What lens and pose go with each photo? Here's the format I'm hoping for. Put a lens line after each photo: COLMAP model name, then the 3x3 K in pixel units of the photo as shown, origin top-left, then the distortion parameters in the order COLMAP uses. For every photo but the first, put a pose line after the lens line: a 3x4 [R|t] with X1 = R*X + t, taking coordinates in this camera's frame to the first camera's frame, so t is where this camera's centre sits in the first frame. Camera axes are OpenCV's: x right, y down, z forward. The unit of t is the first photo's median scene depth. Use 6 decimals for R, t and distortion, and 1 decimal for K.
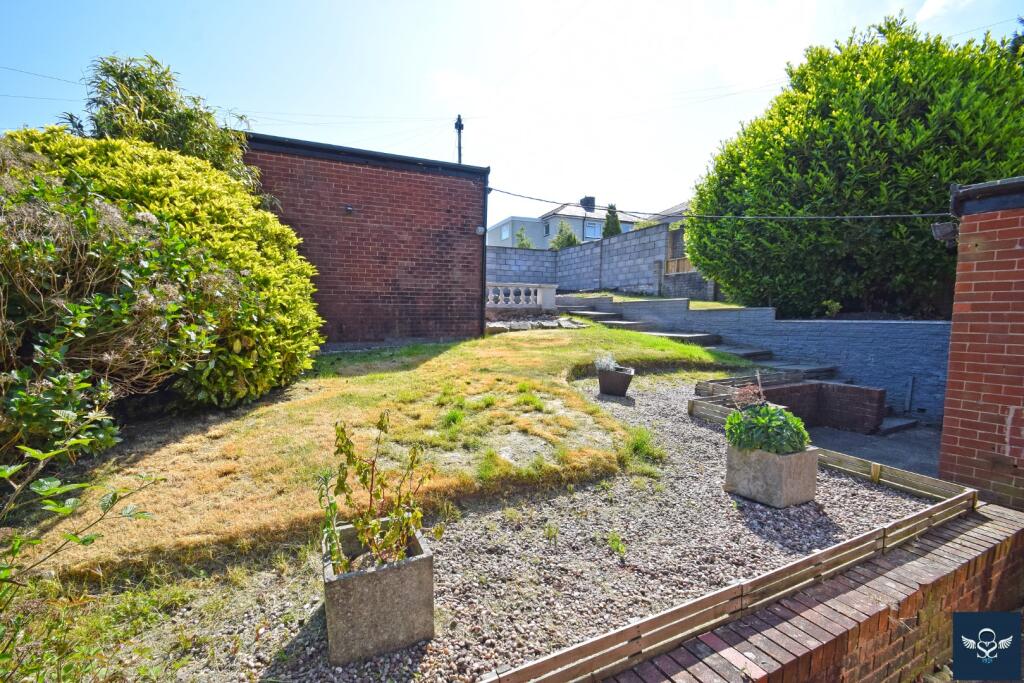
lens RADIAL K [[450.0, 0, 507.7], [0, 450.0, 353.4], [0, 0, 1]] dist [0.000072, -0.012255]
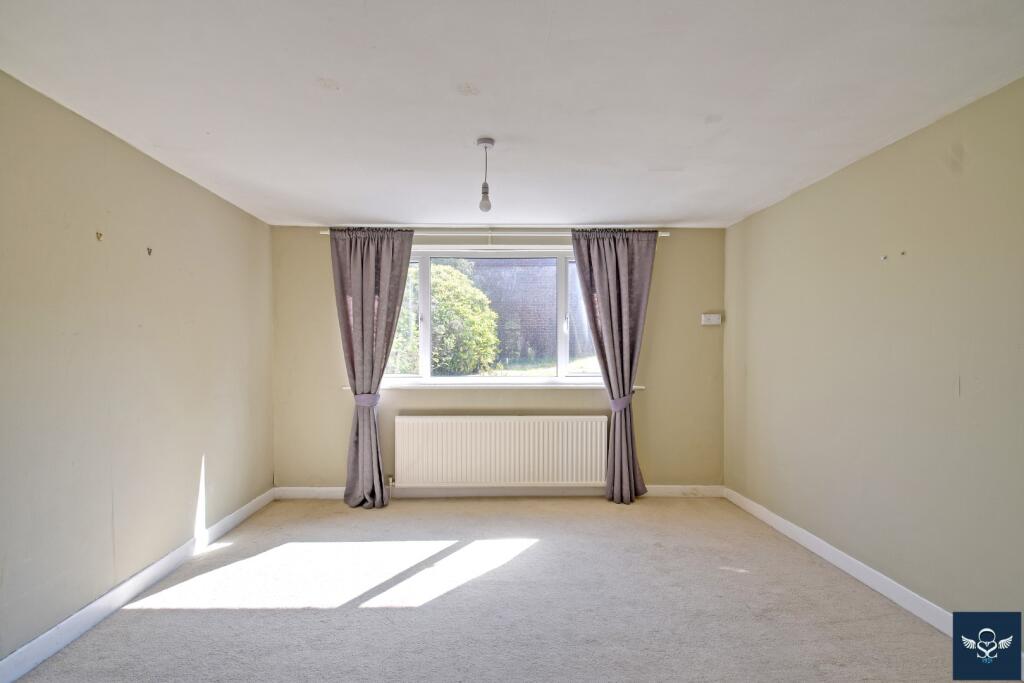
lens RADIAL K [[450.0, 0, 507.7], [0, 450.0, 353.4], [0, 0, 1]] dist [0.000072, -0.012255]
pose [[0.905864, 0.006798, -0.423513, 0.625043], [-0.038047, 0.997135, -0.065375, 0.148442], [0.421856, 0.075334, 0.903528, -1.040930]]
